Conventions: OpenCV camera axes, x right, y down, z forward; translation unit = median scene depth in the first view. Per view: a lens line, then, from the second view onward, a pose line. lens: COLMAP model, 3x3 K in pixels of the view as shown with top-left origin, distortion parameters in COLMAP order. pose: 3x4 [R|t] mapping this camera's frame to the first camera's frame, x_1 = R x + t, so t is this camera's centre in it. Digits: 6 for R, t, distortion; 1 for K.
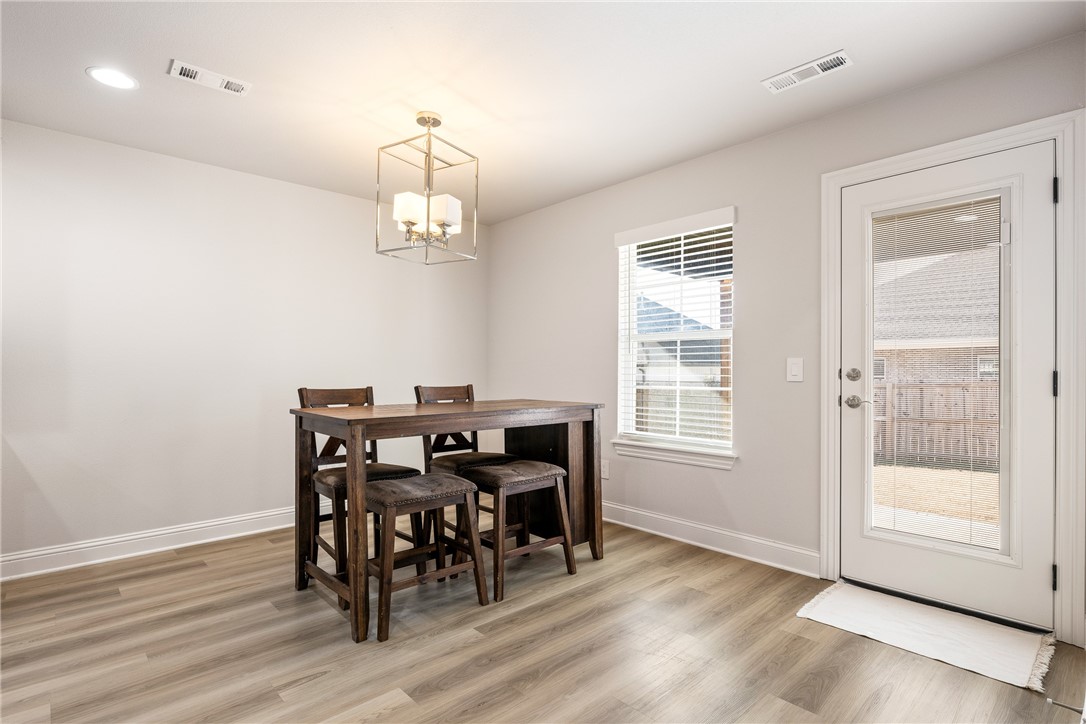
lens RADIAL K [[531.4, 0, 539.4], [0, 531.4, 365.2], [0, 0, 1]] dist [-0.005769, -0.000157]
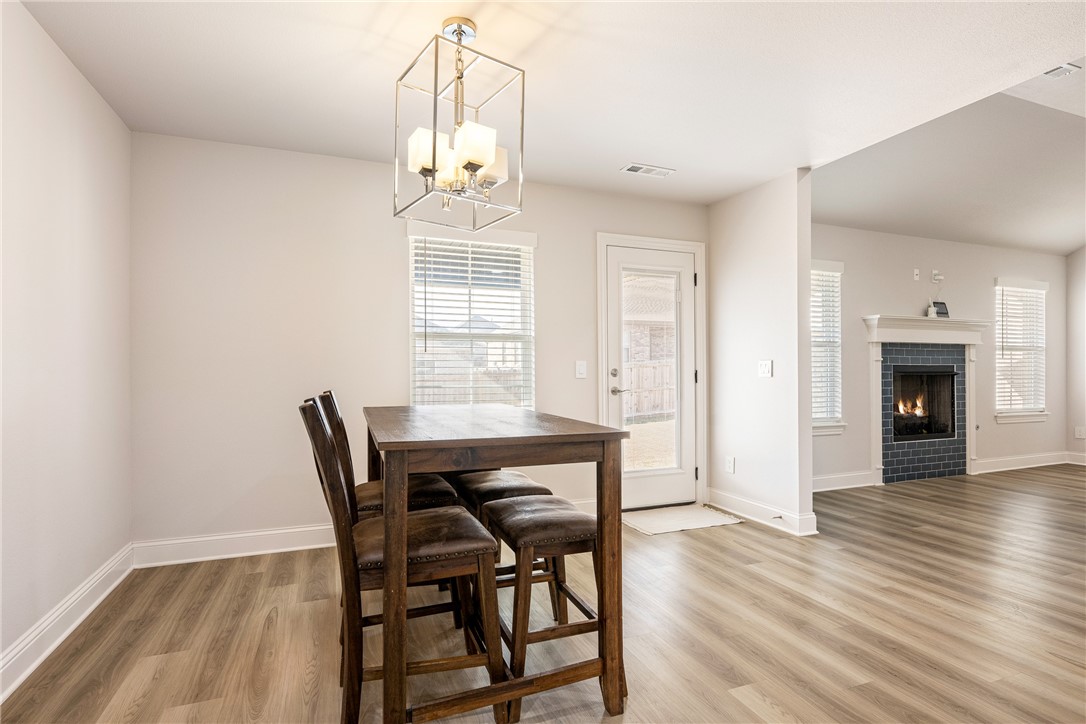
lens RADIAL K [[531.4, 0, 523.4], [0, 531.4, 368.1], [0, 0, 1]] dist [-0.005769, -0.000157]
pose [[0.396643, -0.003525, 0.917966, -0.891743], [-0.013478, 0.999862, 0.009663, -0.006067], [-0.917874, -0.016205, 0.396541, 0.640671]]
